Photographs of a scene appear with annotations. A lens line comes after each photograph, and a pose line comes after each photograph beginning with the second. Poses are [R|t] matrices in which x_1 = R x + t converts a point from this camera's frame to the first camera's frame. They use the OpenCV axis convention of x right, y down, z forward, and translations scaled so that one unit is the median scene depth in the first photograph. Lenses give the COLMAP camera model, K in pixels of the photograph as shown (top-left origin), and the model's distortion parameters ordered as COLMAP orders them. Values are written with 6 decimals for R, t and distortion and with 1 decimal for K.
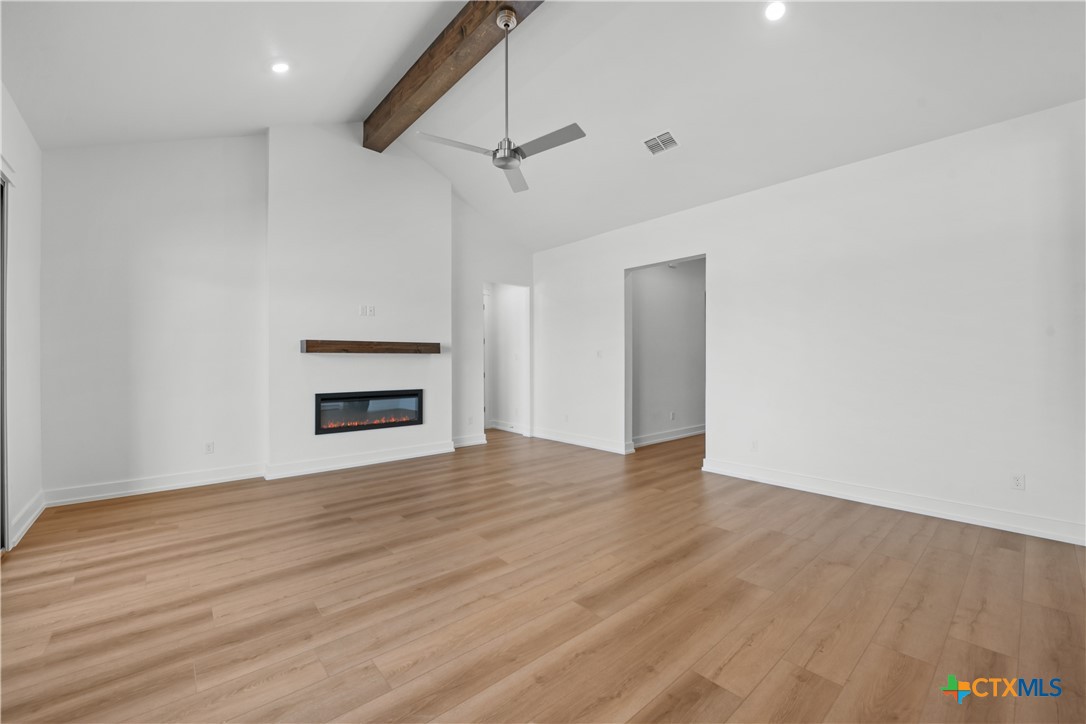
lens RADIAL K [[444.0, 0, 552.0], [0, 444.0, 361.7], [0, 0, 1]] dist [-0.003216, -0.001250]
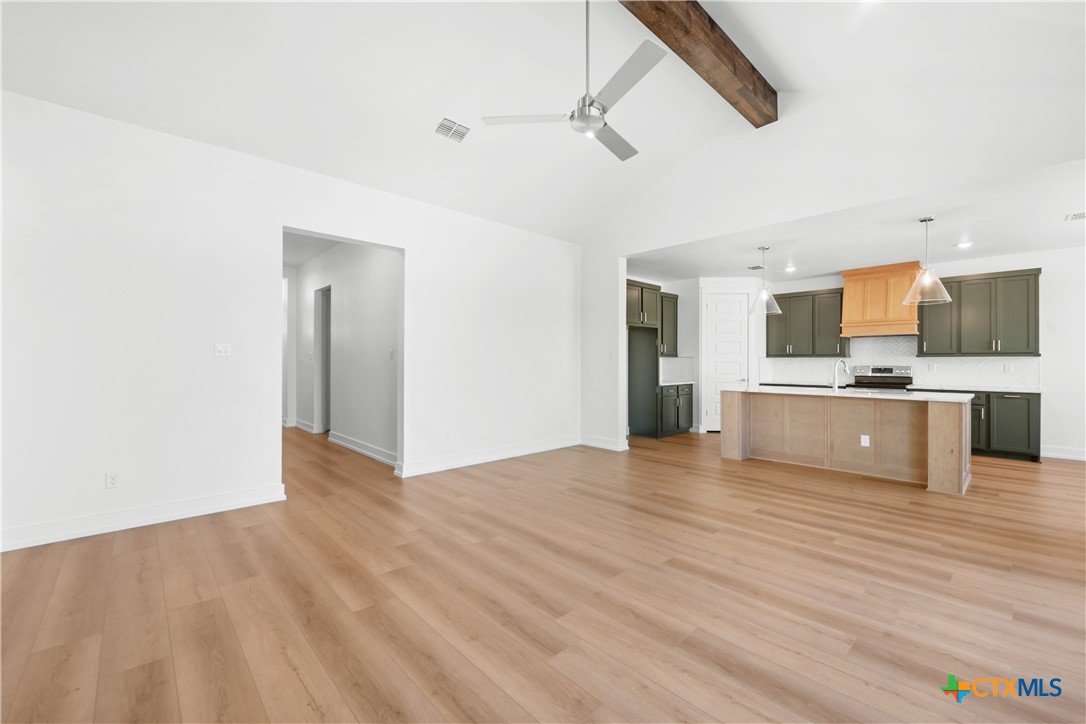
lens RADIAL K [[444.0, 0, 551.4], [0, 444.0, 361.0], [0, 0, 1]] dist [-0.003216, -0.001250]
pose [[-0.040092, 0.001473, 0.999195, -1.367213], [0.000208, 0.999999, -0.001466, -0.001809], [-0.999196, 0.000149, -0.040092, 1.615112]]
